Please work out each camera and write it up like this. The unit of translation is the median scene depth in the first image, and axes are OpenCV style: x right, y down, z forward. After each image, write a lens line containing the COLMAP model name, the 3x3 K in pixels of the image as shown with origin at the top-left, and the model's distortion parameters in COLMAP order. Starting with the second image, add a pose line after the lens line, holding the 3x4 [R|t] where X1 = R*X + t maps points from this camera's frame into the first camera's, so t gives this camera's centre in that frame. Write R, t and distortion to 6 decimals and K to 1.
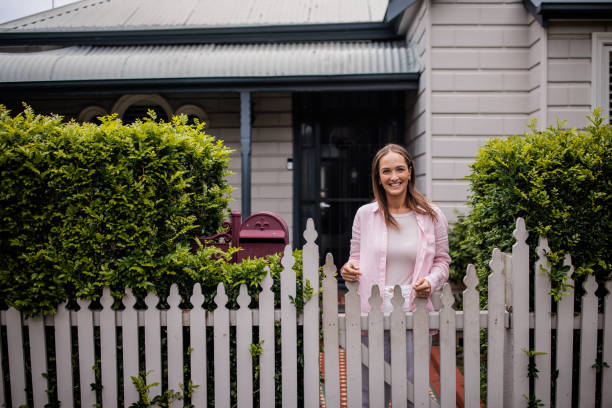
lens RADIAL K [[570.1, 0, 319.9], [0, 570.1, 202.7], [0, 0, 1]] dist [-0.001445, -0.003482]
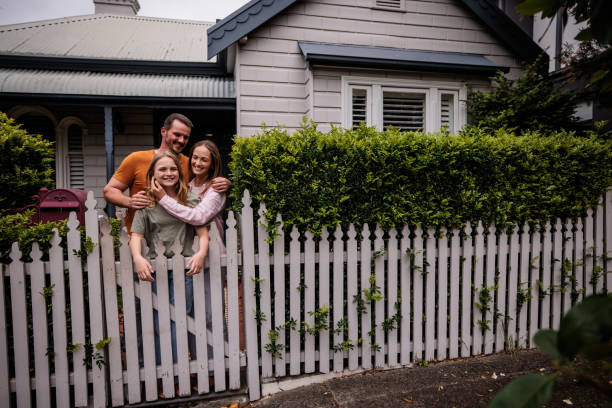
lens RADIAL K [[381.3, 0, 296.2], [0, 381.3, 203.9], [0, 0, 1]] dist [-0.006387, 0.002463]
pose [[0.973388, -0.017196, 0.228516, 0.247291], [0.010439, 0.999473, 0.030746, 0.034790], [-0.228924, -0.027542, 0.973055, 0.023229]]
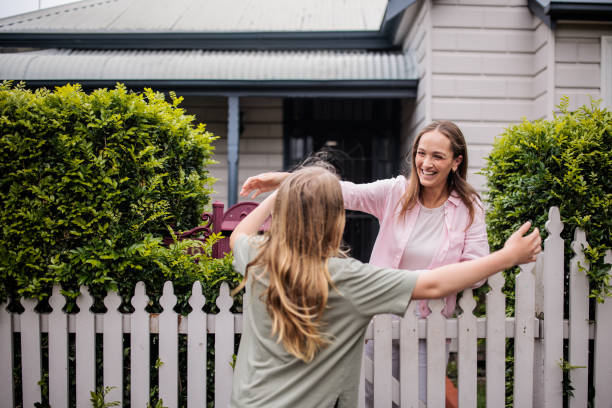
lens RADIAL K [[570.9, 0, 327.6], [0, 570.9, 213.4], [0, 0, 1]] dist [-0.004880, -0.006239]
pose [[0.999354, 0.013227, 0.033415, -0.012956], [-0.012234, 0.999482, -0.029758, 0.064300], [-0.033791, 0.029330, 0.998998, 0.159834]]
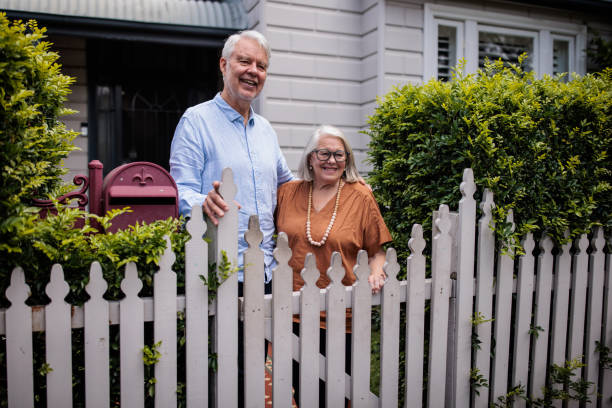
lens RADIAL K [[570.1, 0, 319.9], [0, 570.1, 202.7], [0, 0, 1]] dist [-0.001445, -0.003482]
pose [[0.921640, -0.012524, 0.387845, -0.188855], [0.001162, 0.999564, 0.029516, 0.051260], [-0.388045, -0.026753, 0.921252, 0.282588]]
